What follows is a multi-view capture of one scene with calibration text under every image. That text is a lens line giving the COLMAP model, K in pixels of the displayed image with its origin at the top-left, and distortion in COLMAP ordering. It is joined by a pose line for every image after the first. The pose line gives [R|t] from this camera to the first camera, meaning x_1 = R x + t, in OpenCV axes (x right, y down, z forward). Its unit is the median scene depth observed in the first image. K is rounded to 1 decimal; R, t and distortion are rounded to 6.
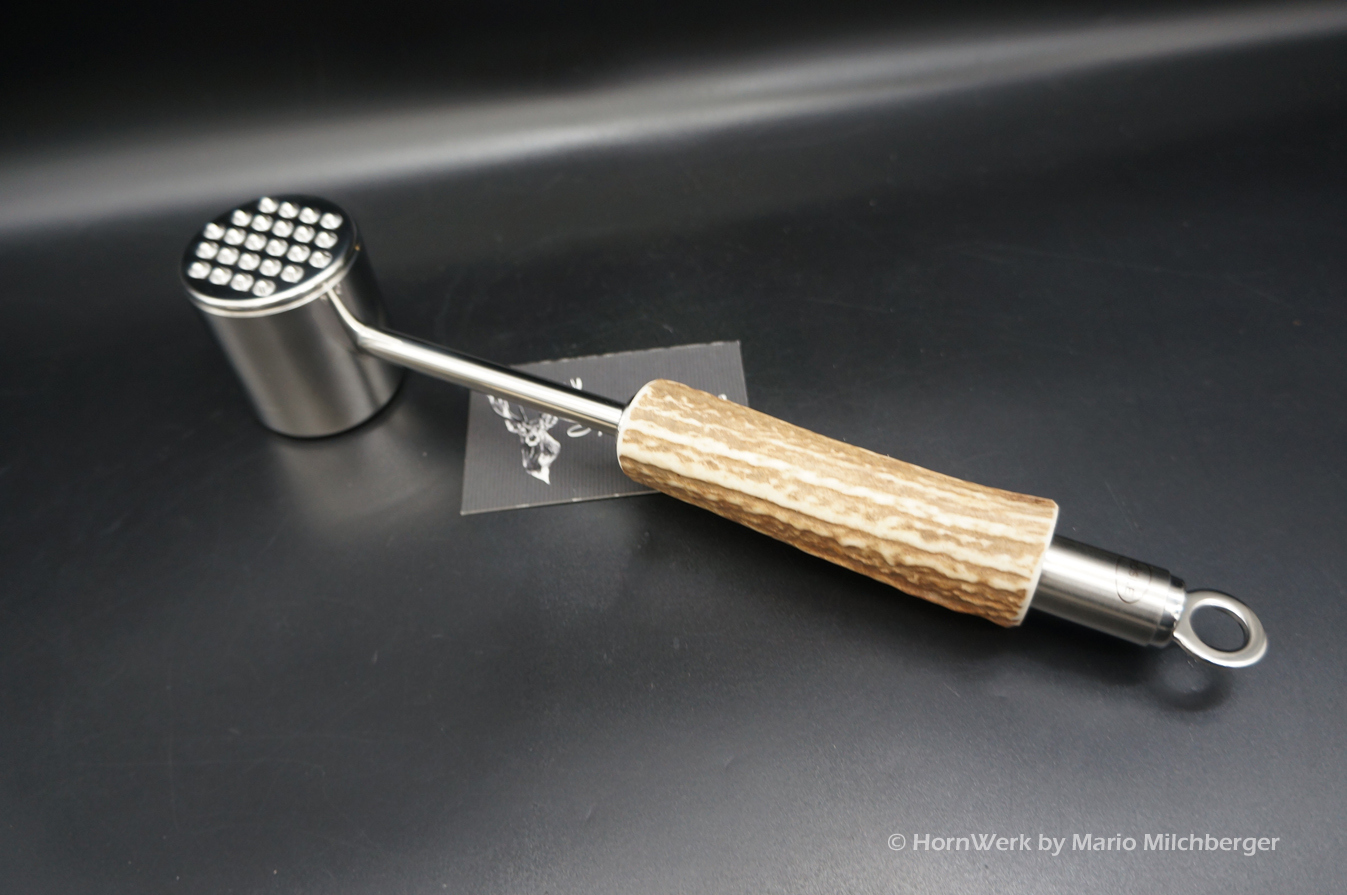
lens RADIAL K [[1052.8, 0, 673.7], [0, 1052.8, 448.9], [0, 0, 1]] dist [-0.009733, 0.015102]
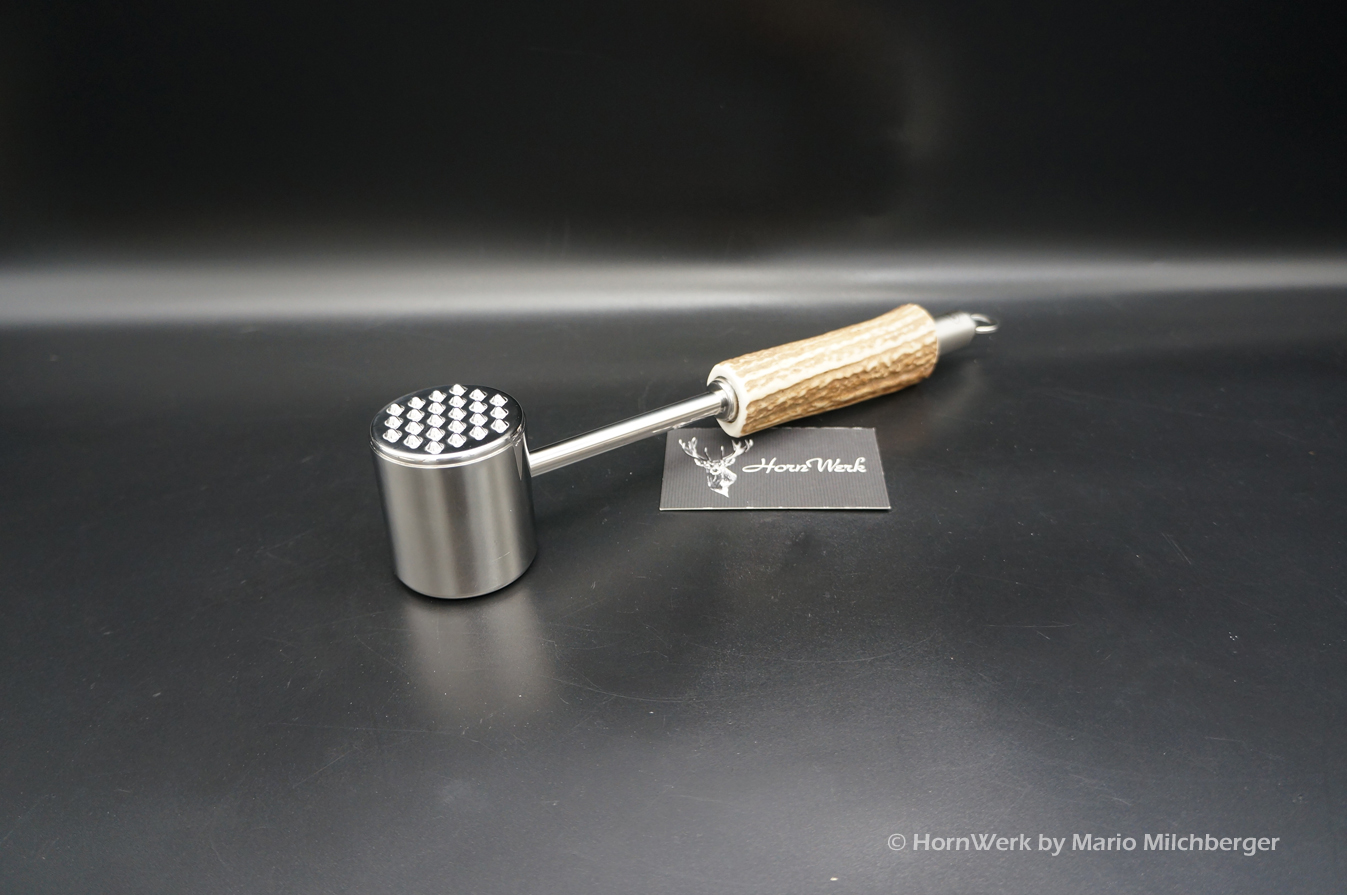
lens RADIAL K [[1052.8, 0, 674.2], [0, 1052.8, 457.8], [0, 0, 1]] dist [-0.009733, 0.015102]
pose [[0.493019, -0.402622, 0.771251, -1.360841], [0.653997, 0.756137, -0.023333, 0.031644], [-0.573777, 0.515900, 0.636103, 0.170451]]
